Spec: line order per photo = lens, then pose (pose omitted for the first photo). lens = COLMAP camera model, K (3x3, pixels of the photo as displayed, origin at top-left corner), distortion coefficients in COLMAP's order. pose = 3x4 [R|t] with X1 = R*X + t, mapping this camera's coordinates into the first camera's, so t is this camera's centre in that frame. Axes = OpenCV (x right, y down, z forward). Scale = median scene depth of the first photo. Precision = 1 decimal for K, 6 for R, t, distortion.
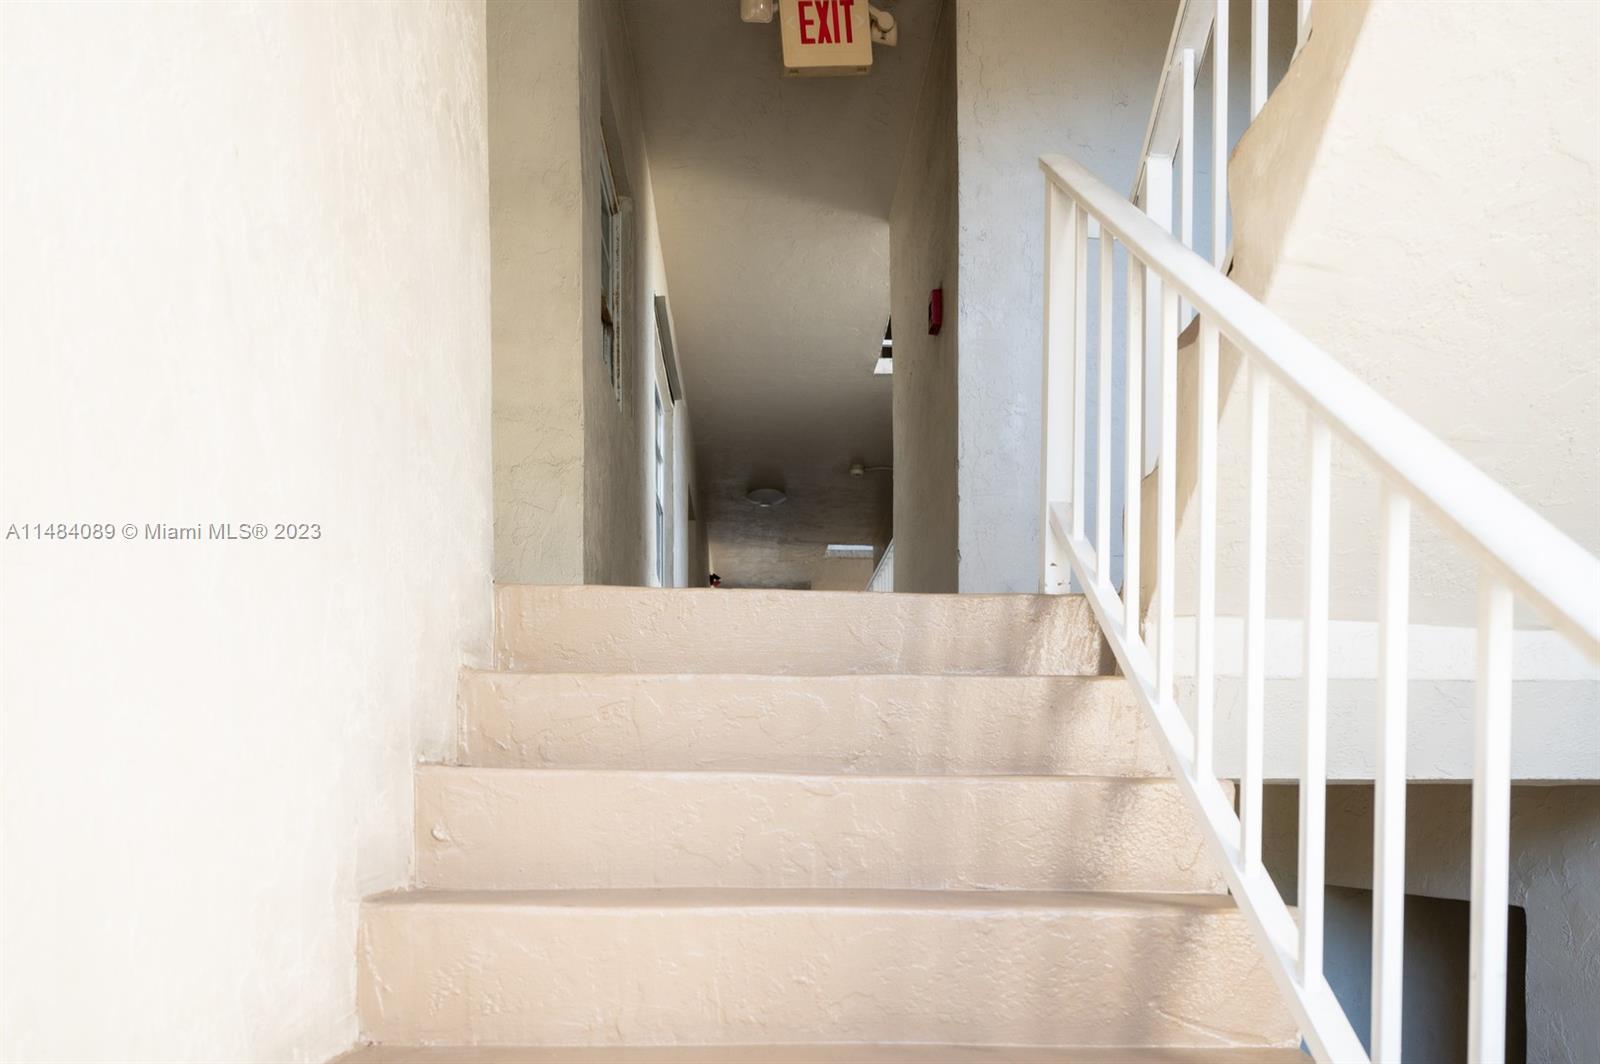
lens RADIAL K [[1114.5, 0, 799.8], [0, 1114.5, 509.9], [0, 0, 1]] dist [-0.001928, -0.000818]
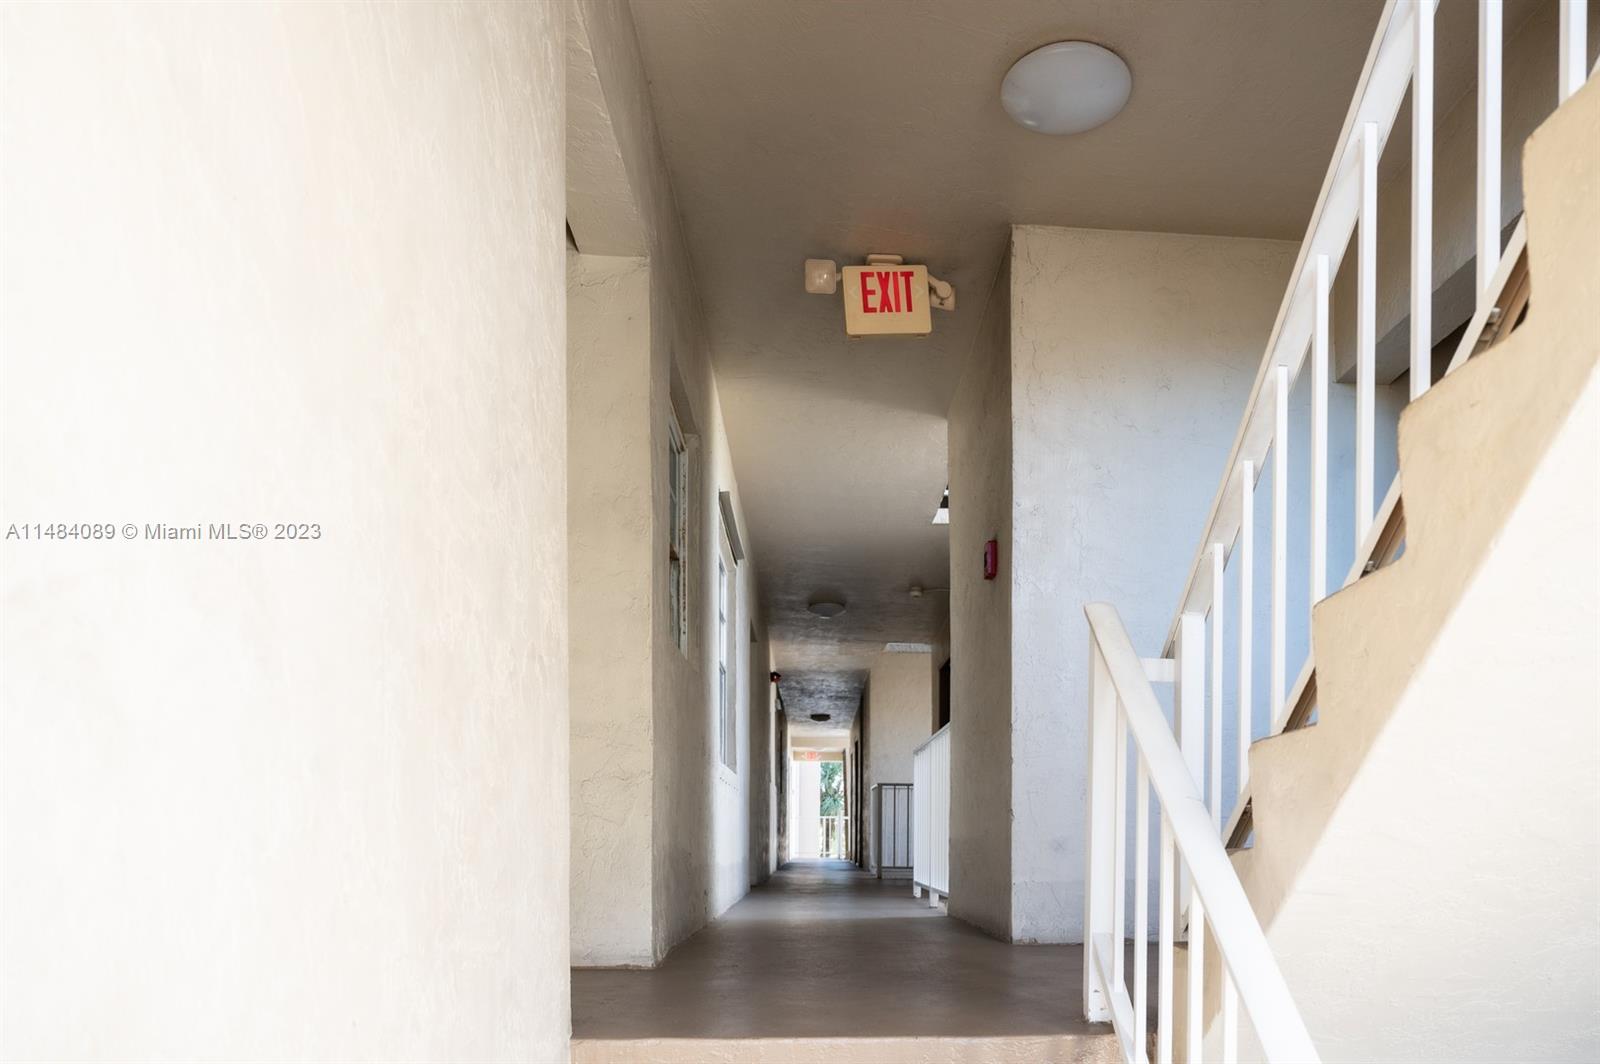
lens RADIAL K [[1100.1, 0, 922.3], [0, 1100.1, 531.9], [0, 0, 1]] dist [-0.006085, -0.001353]
pose [[0.998360, 0.003505, 0.057137, -0.001622], [-0.002856, 0.999931, -0.011434, -0.187249], [-0.057173, 0.011252, 0.998301, -0.029100]]
